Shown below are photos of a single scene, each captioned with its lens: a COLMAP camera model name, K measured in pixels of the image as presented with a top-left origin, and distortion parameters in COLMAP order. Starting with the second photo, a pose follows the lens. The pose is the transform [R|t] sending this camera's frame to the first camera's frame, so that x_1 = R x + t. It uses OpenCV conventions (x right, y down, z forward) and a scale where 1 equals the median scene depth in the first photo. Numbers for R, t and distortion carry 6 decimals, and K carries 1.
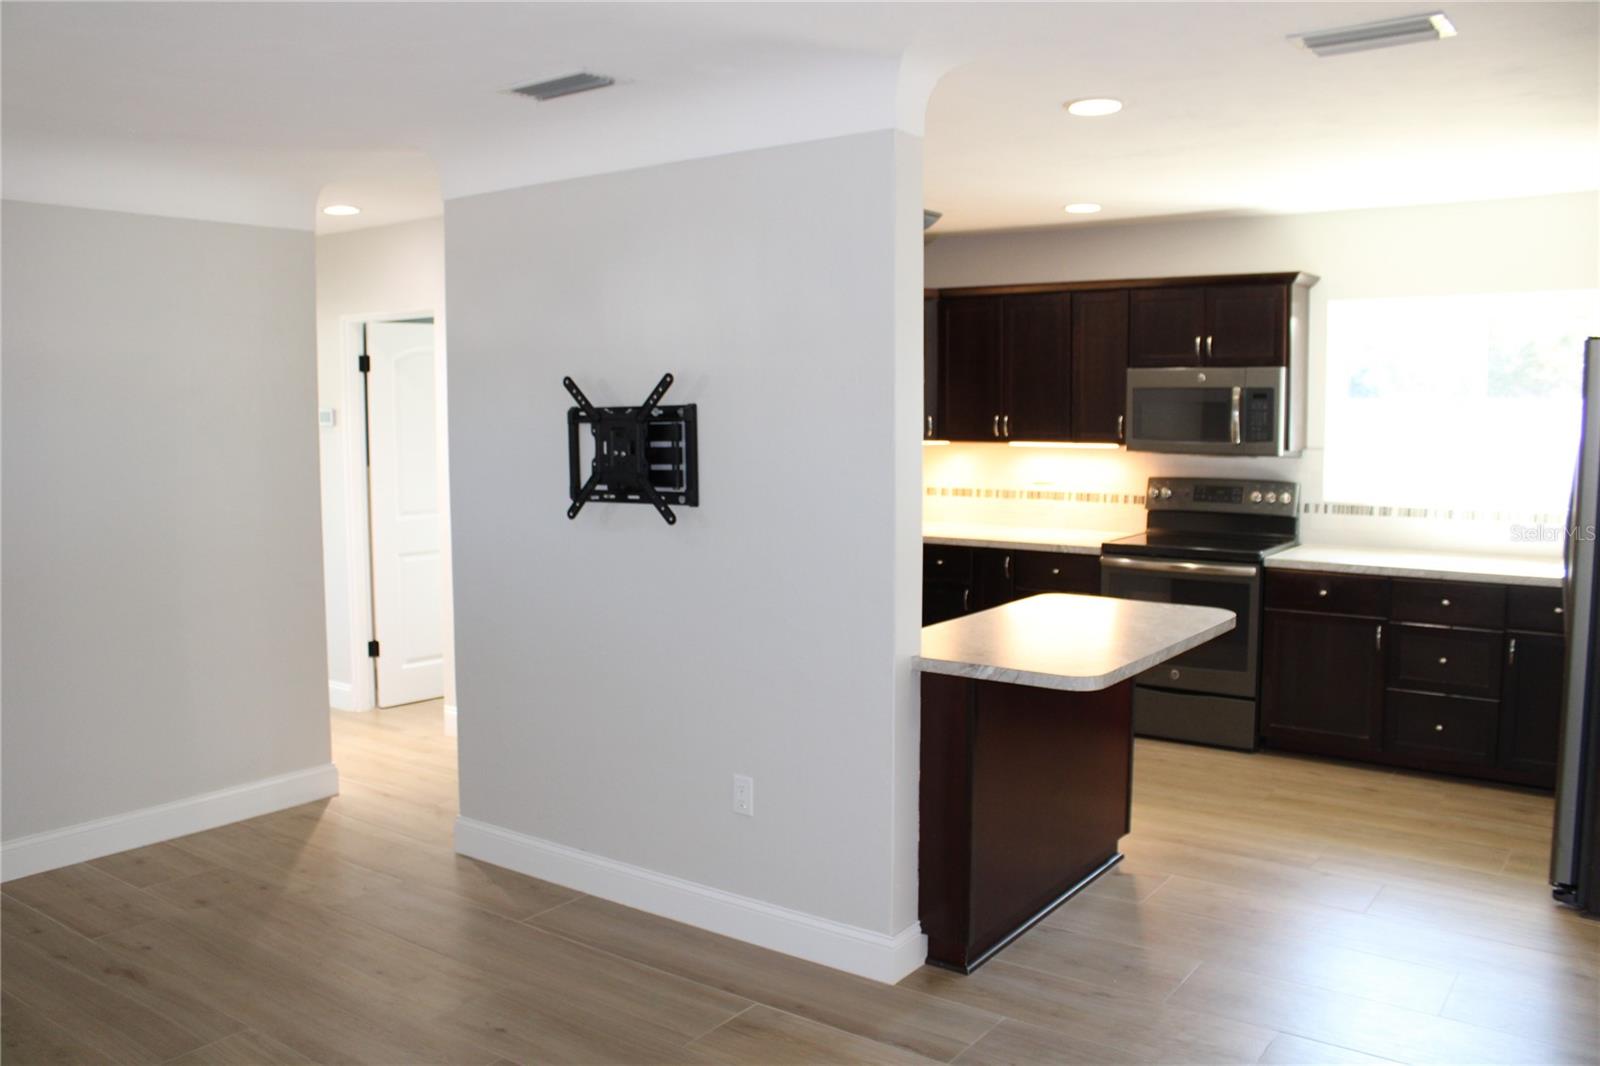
lens RADIAL K [[1316.9, 0, 800.0], [0, 1316.9, 533.0], [0, 0, 1]] dist [-0.158478, 0.126130]
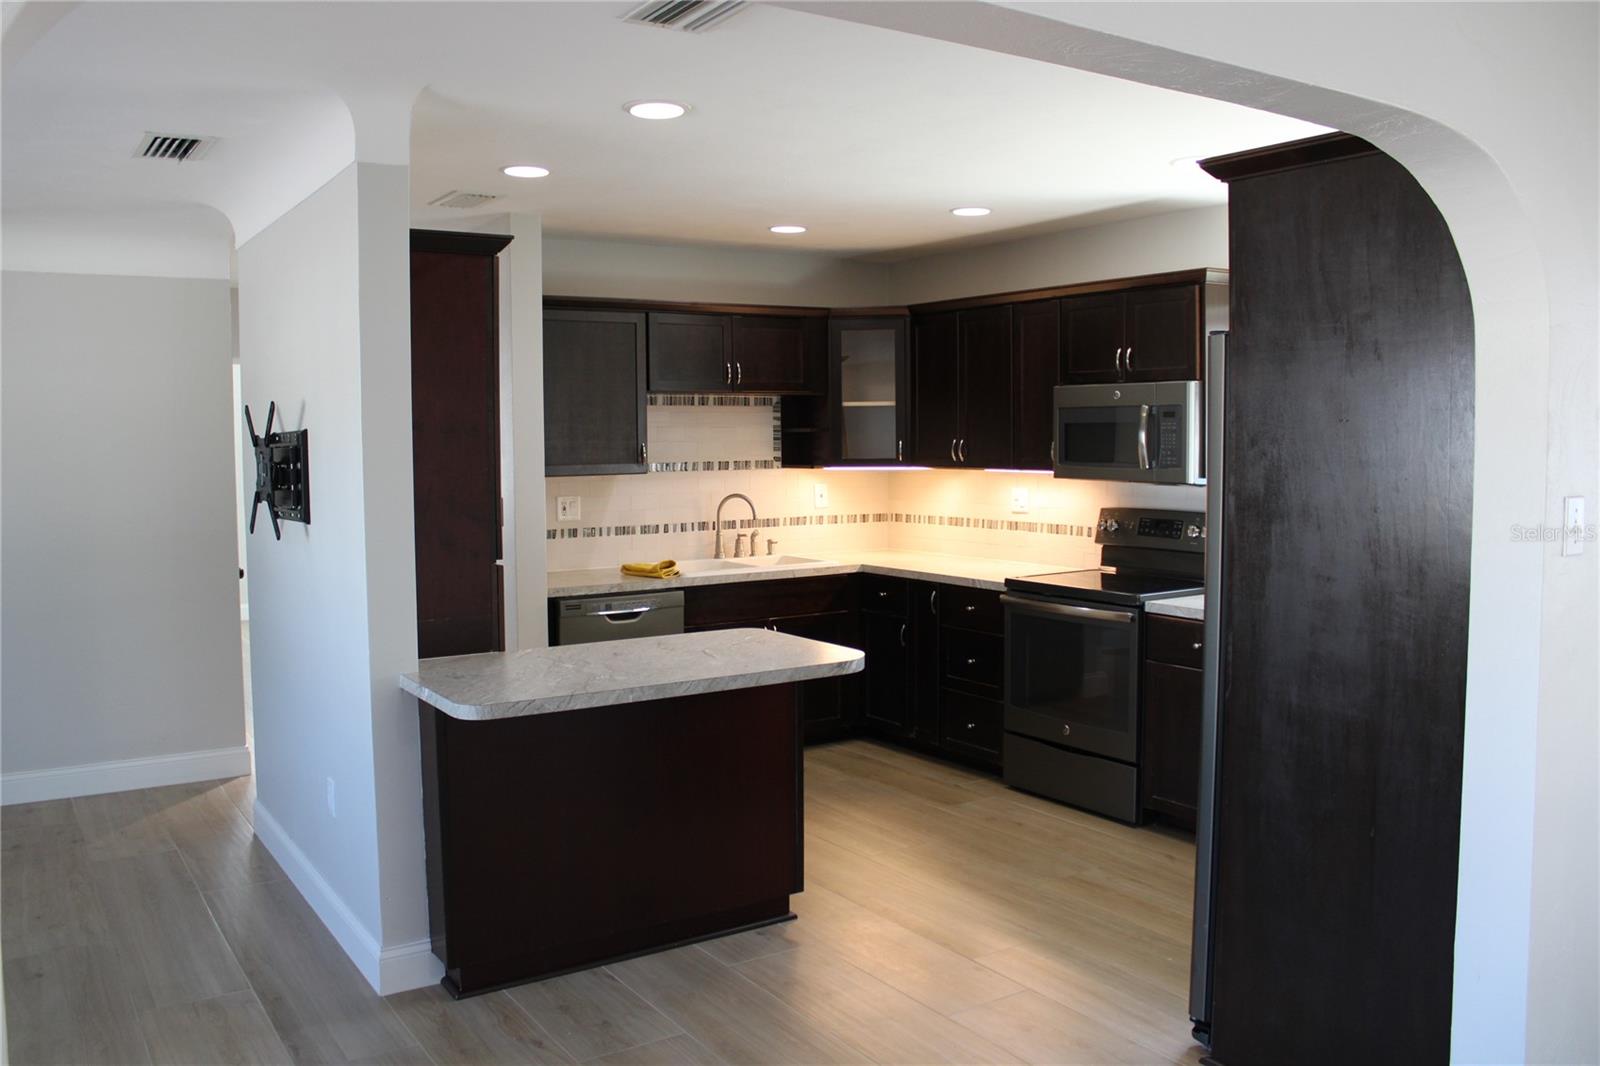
lens RADIAL K [[1316.9, 0, 800.0], [0, 1316.9, 533.0], [0, 0, 1]] dist [-0.158478, 0.126130]
pose [[0.936614, 0.025550, -0.349431, 0.430783], [-0.033669, 0.999285, -0.017179, -0.003526], [0.348742, 0.027855, 0.936805, 0.102067]]
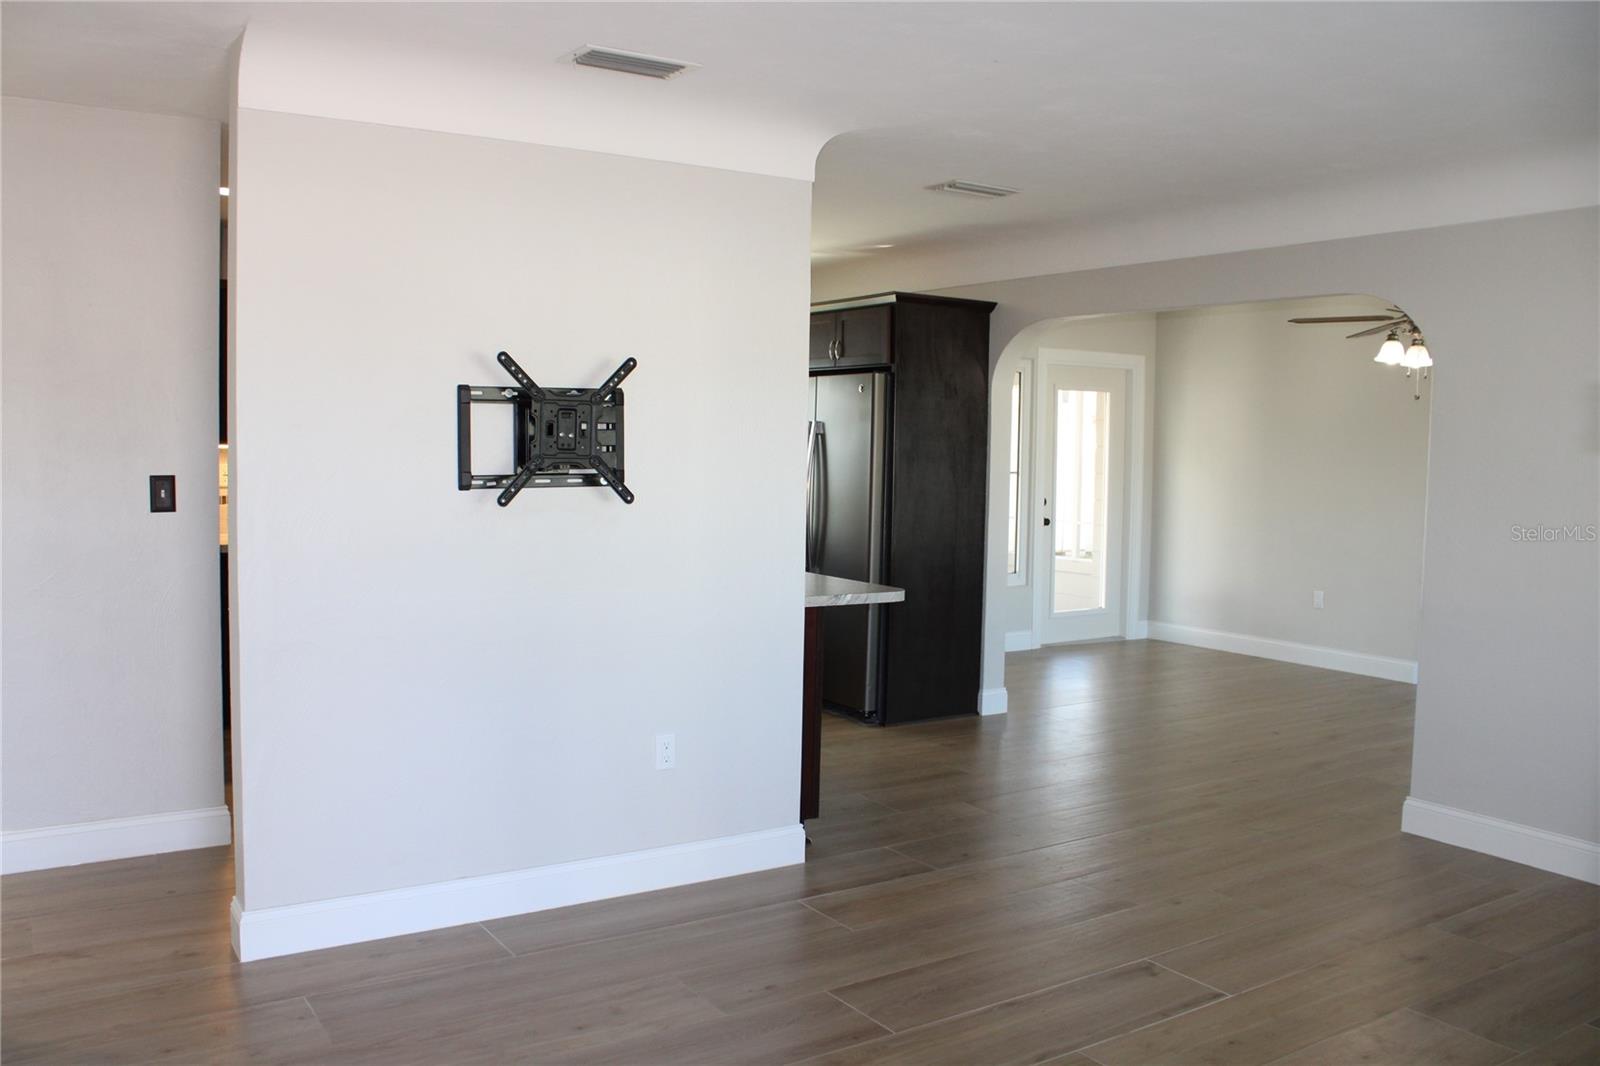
lens RADIAL K [[1316.9, 0, 800.0], [0, 1316.9, 533.0], [0, 0, 1]] dist [-0.158478, 0.126130]
pose [[0.355942, -0.053650, 0.932967, -0.648960], [0.072251, 0.996942, 0.029764, -0.002878], [-0.931711, 0.056814, 0.358730, 0.322041]]
